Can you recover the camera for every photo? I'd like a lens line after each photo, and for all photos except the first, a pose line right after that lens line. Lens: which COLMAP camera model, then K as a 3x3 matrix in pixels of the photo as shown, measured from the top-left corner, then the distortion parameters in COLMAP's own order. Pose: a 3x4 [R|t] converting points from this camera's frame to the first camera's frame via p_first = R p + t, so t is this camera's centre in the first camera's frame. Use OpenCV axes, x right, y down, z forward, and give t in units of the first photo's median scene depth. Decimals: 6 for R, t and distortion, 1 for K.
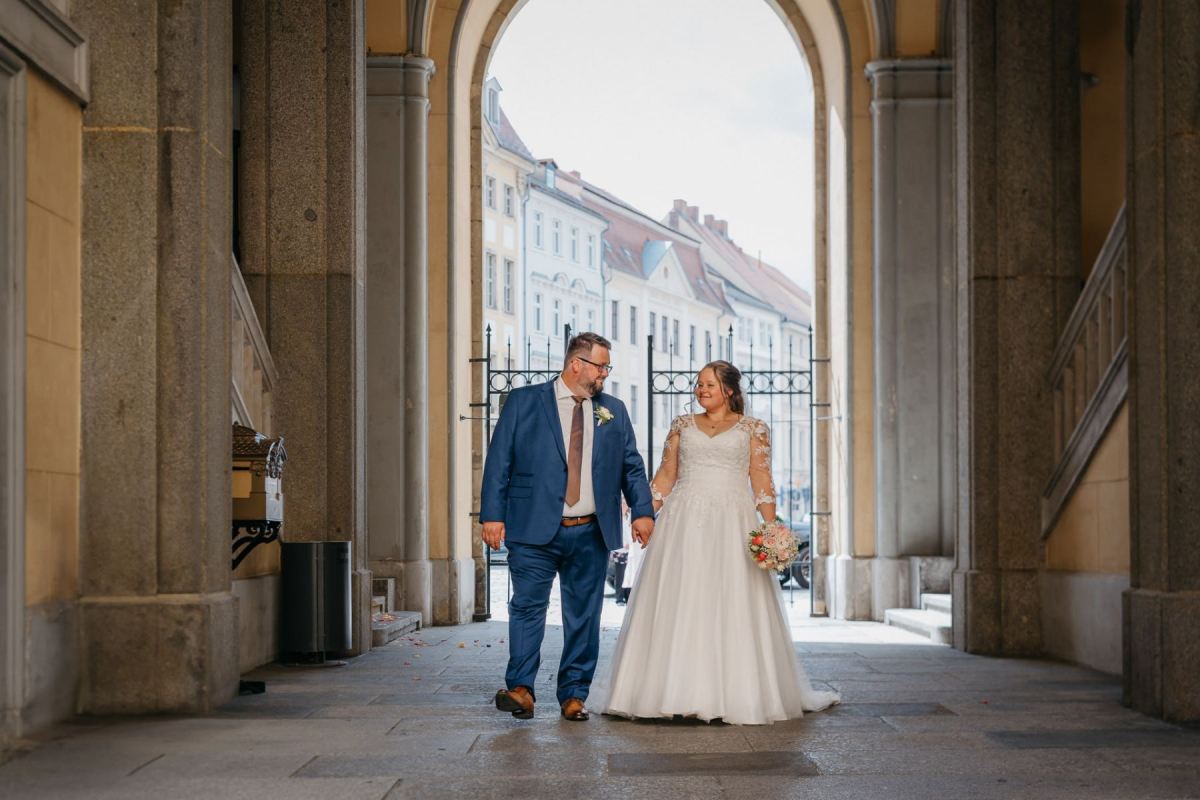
lens RADIAL K [[4122.3, 0, 600.0], [0, 4122.3, 400.0], [0, 0, 1]] dist [0.257570, 0.032801]
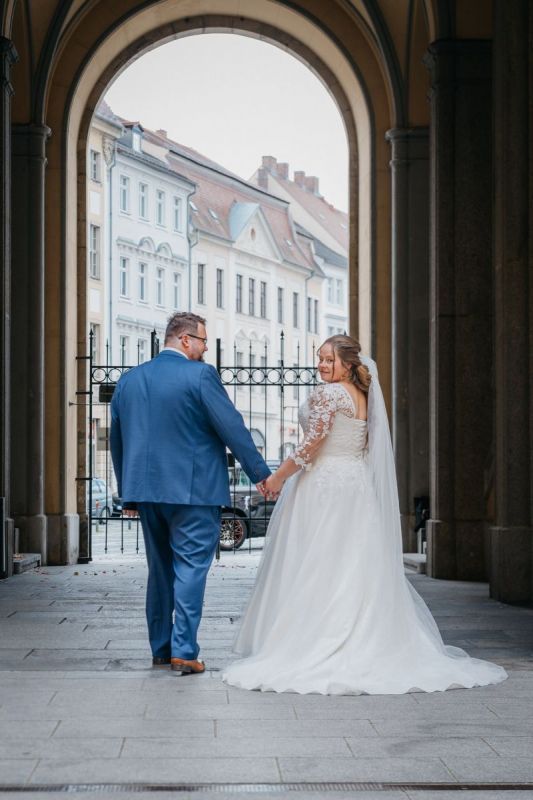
lens RADIAL K [[2748.2, 0, 266.5], [0, 2748.2, 400.0], [0, 0, 1]] dist [0.257570, 0.032801]
pose [[0.999435, 0.005373, 0.033174, -0.001106], [-0.005323, 0.999985, -0.001582, 0.004428], [-0.033182, 0.001404, 0.999448, 0.153004]]
